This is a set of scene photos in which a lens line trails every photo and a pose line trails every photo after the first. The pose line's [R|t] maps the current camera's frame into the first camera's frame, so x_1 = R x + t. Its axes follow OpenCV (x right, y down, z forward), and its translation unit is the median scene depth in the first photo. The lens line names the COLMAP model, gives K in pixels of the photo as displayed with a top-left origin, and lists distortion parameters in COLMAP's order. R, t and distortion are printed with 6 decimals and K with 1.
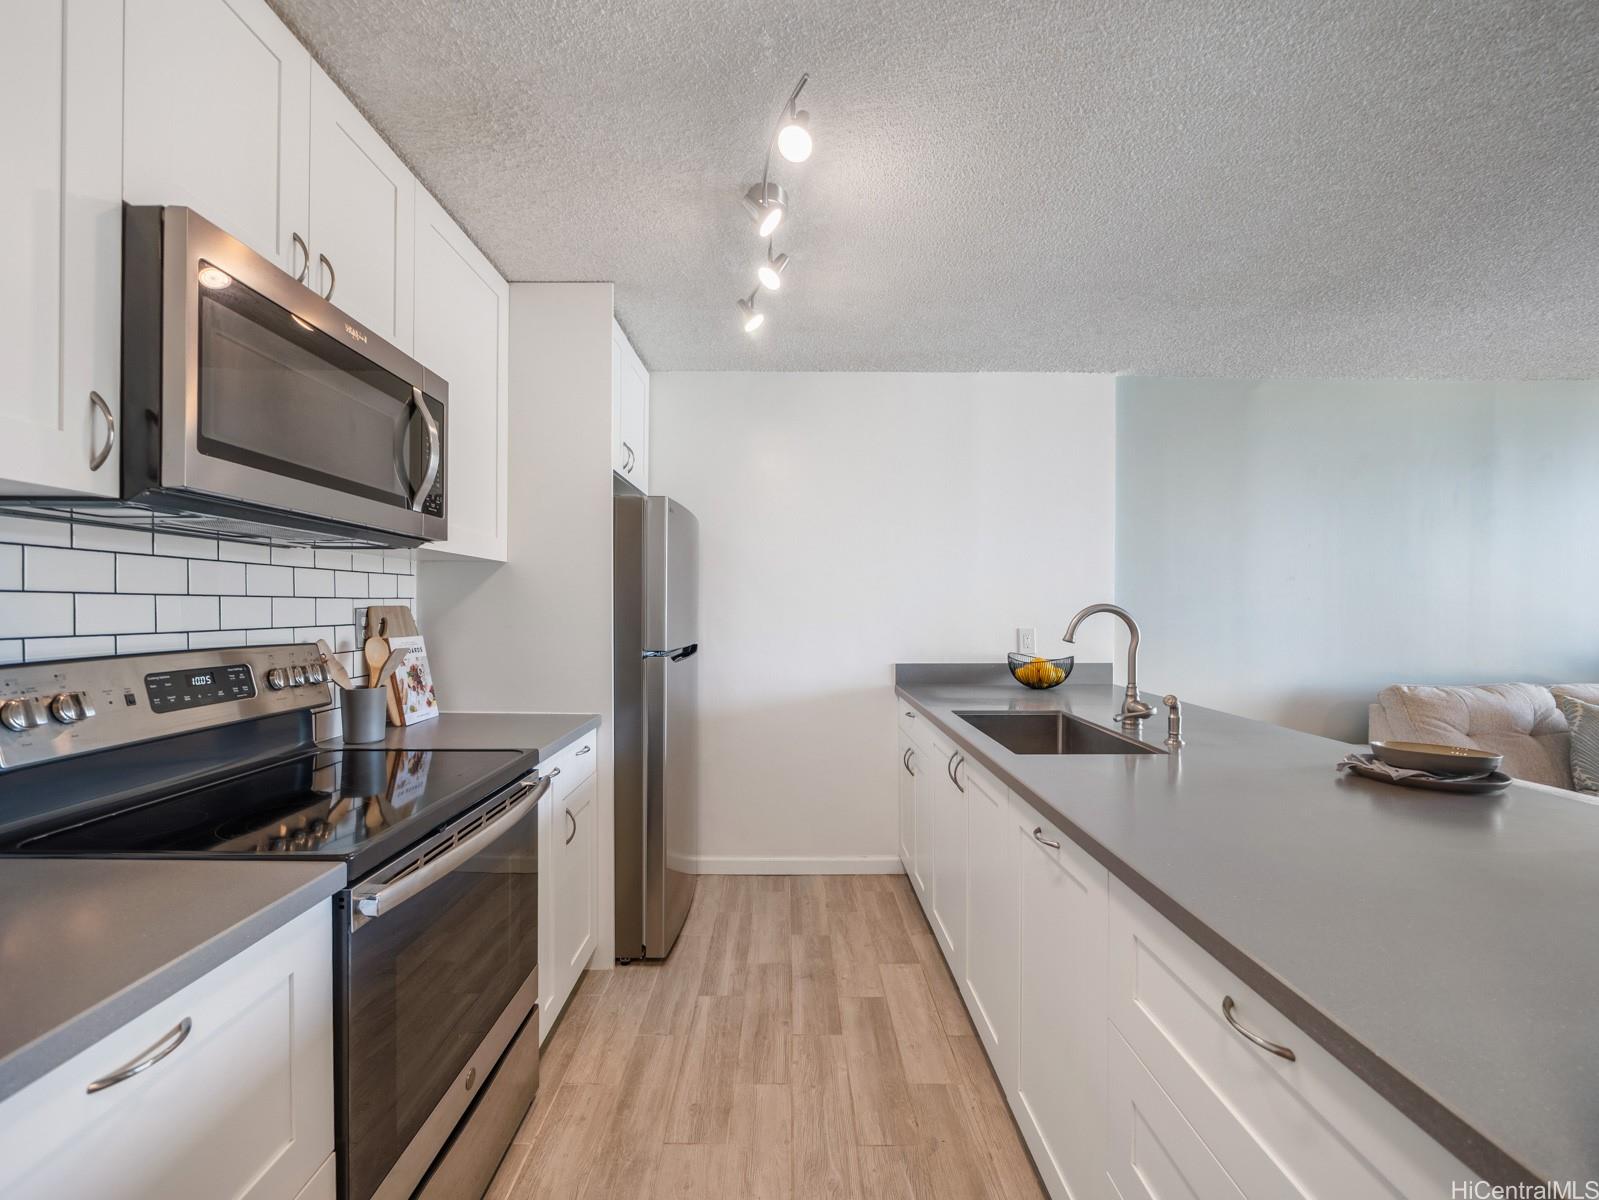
lens RADIAL K [[671.1, 0, 782.2], [0, 671.1, 607.6], [0, 0, 1]] dist [-0.007599, 0.002286]
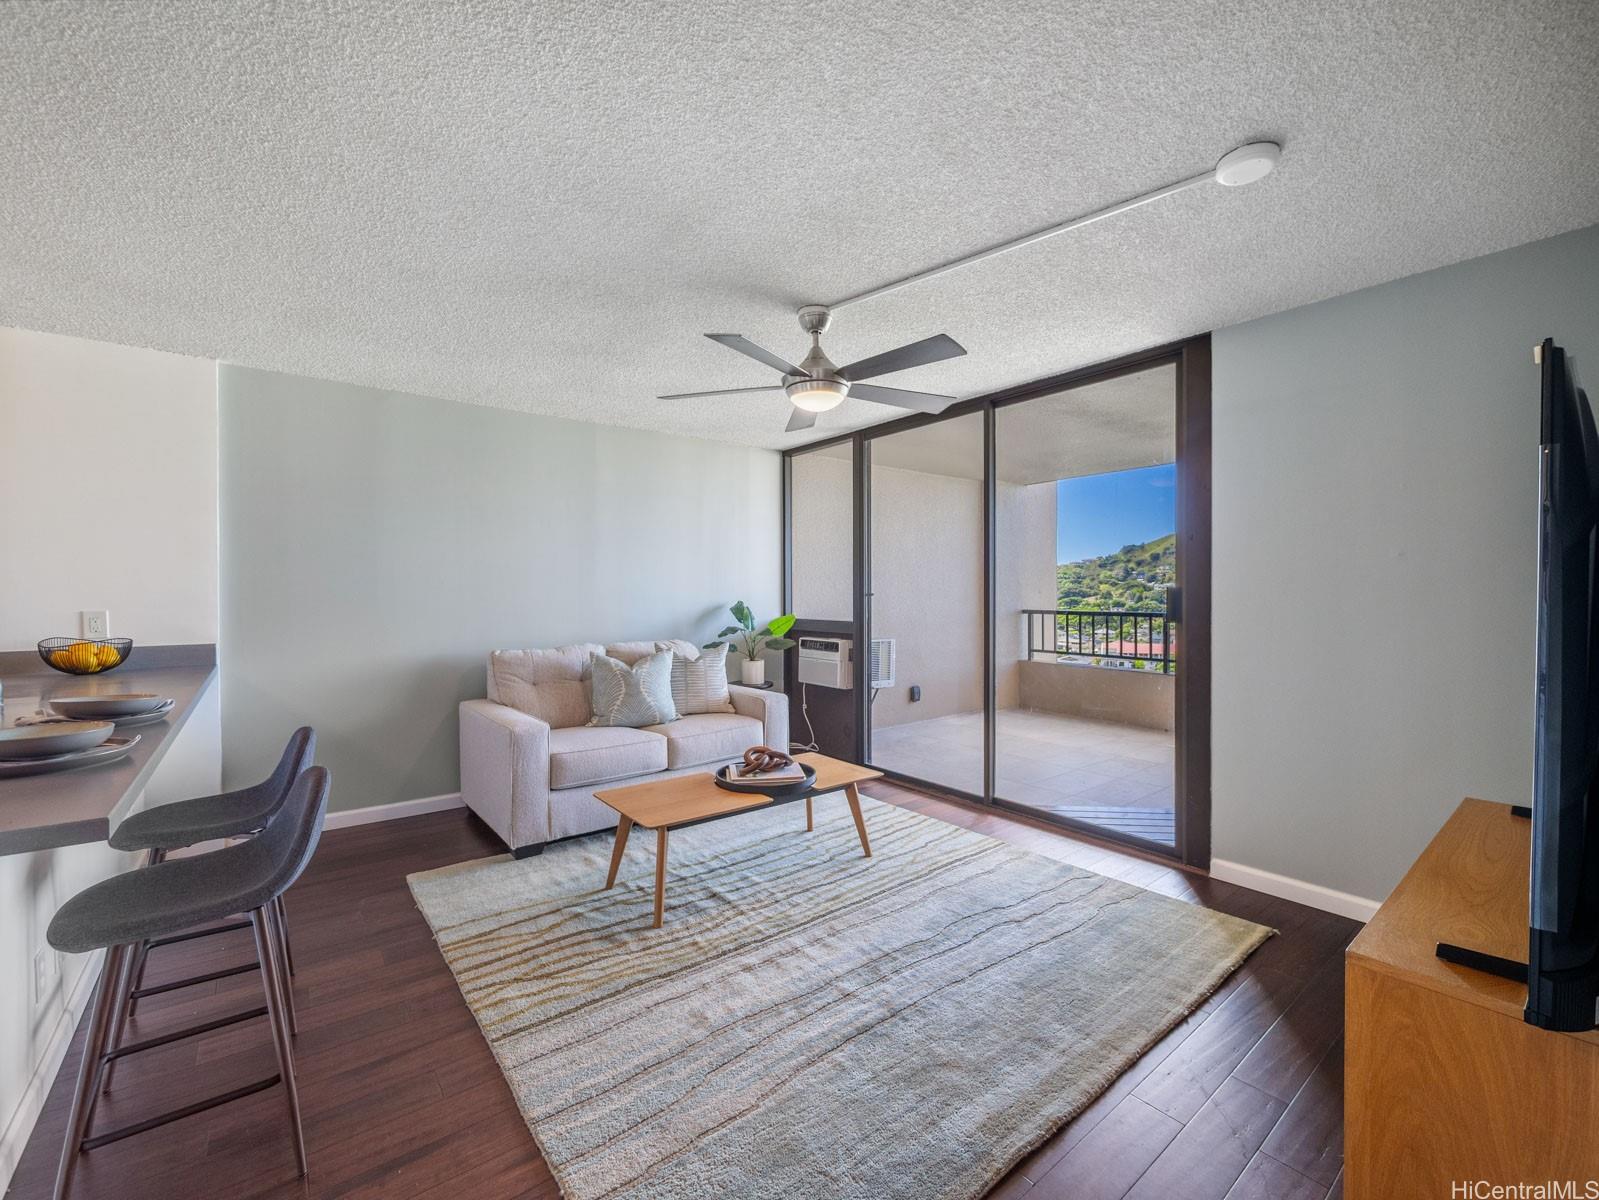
lens RADIAL K [[671.1, 0, 794.9], [0, 671.1, 599.9], [0, 0, 1]] dist [-0.007599, 0.002286]
pose [[0.788077, -0.008389, 0.615520, 1.107577], [0.006201, 0.999965, 0.005689, 0.032025], [-0.615546, -0.000666, 0.788101, -0.700333]]
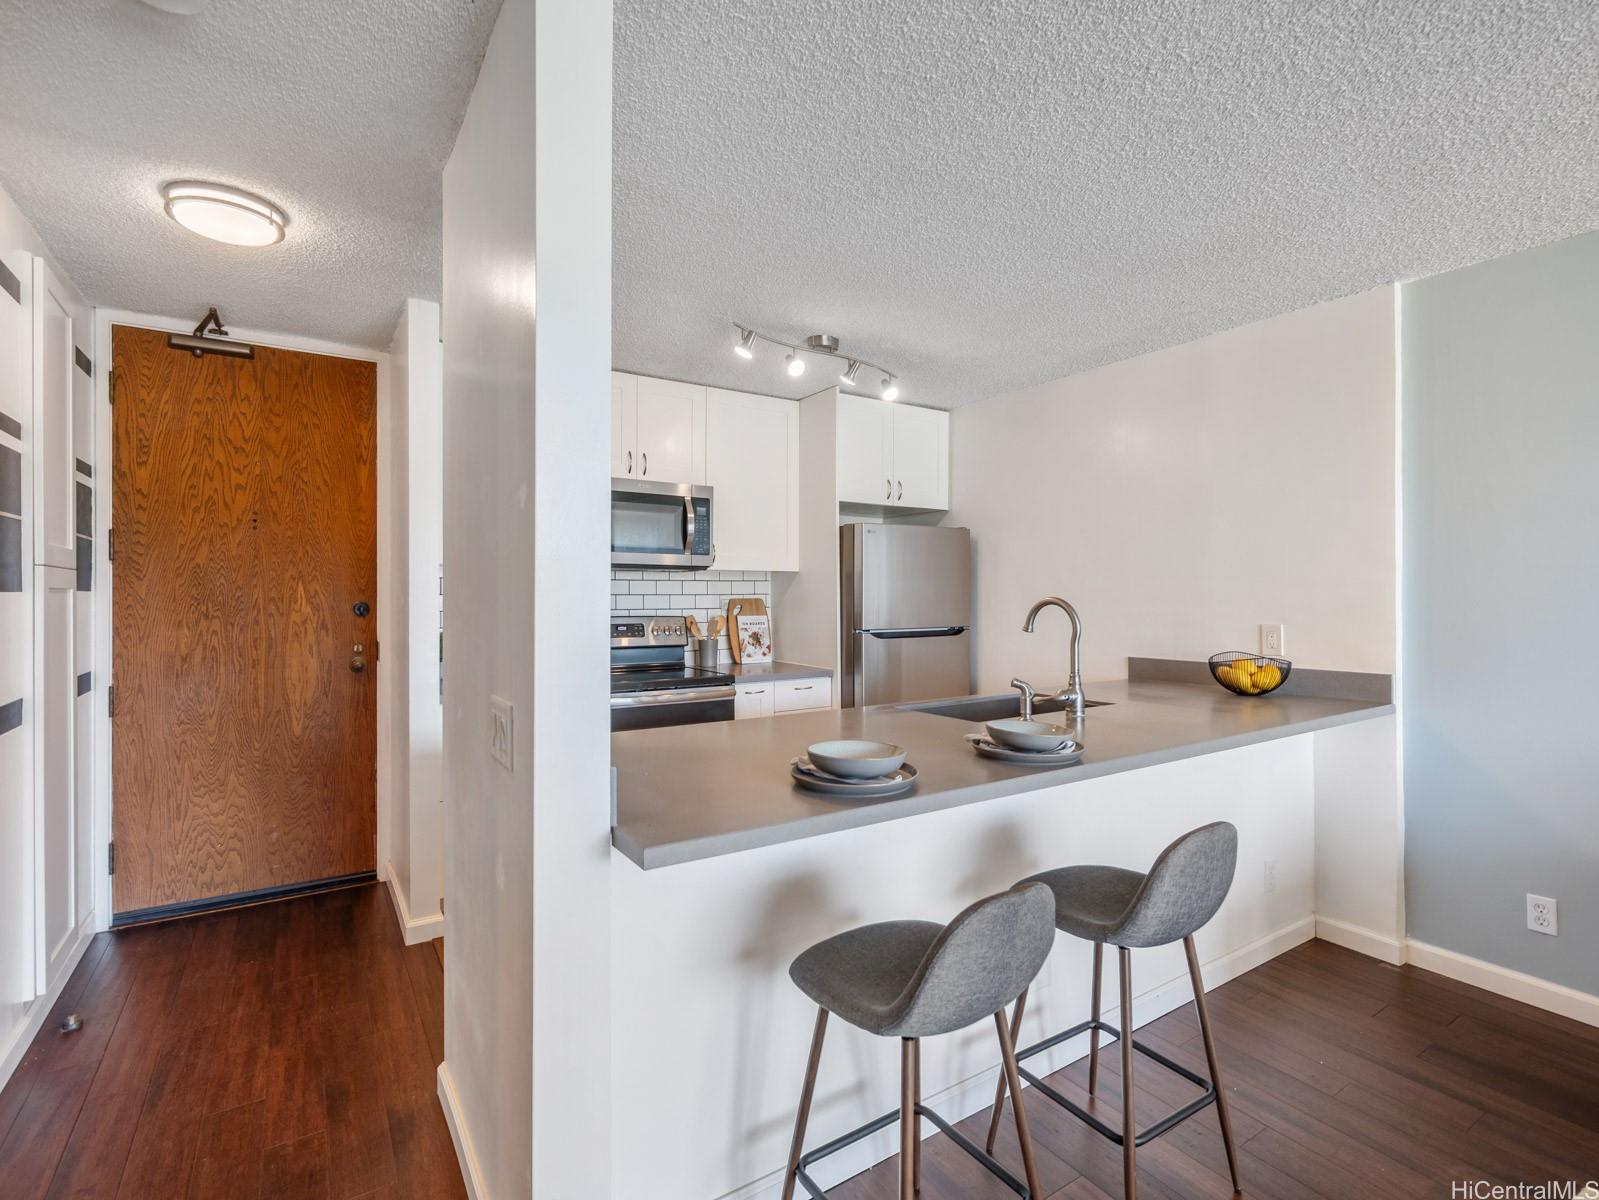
lens RADIAL K [[777.5, 0, 789.4], [0, 777.5, 595.1], [0, 0, 1]] dist [0.003409, -0.002415]
pose [[0.538759, -0.001913, -0.842458, 1.715309], [0.001261, 0.999998, -0.001464, -0.011244], [0.842459, -0.000273, 0.538761, -0.052087]]
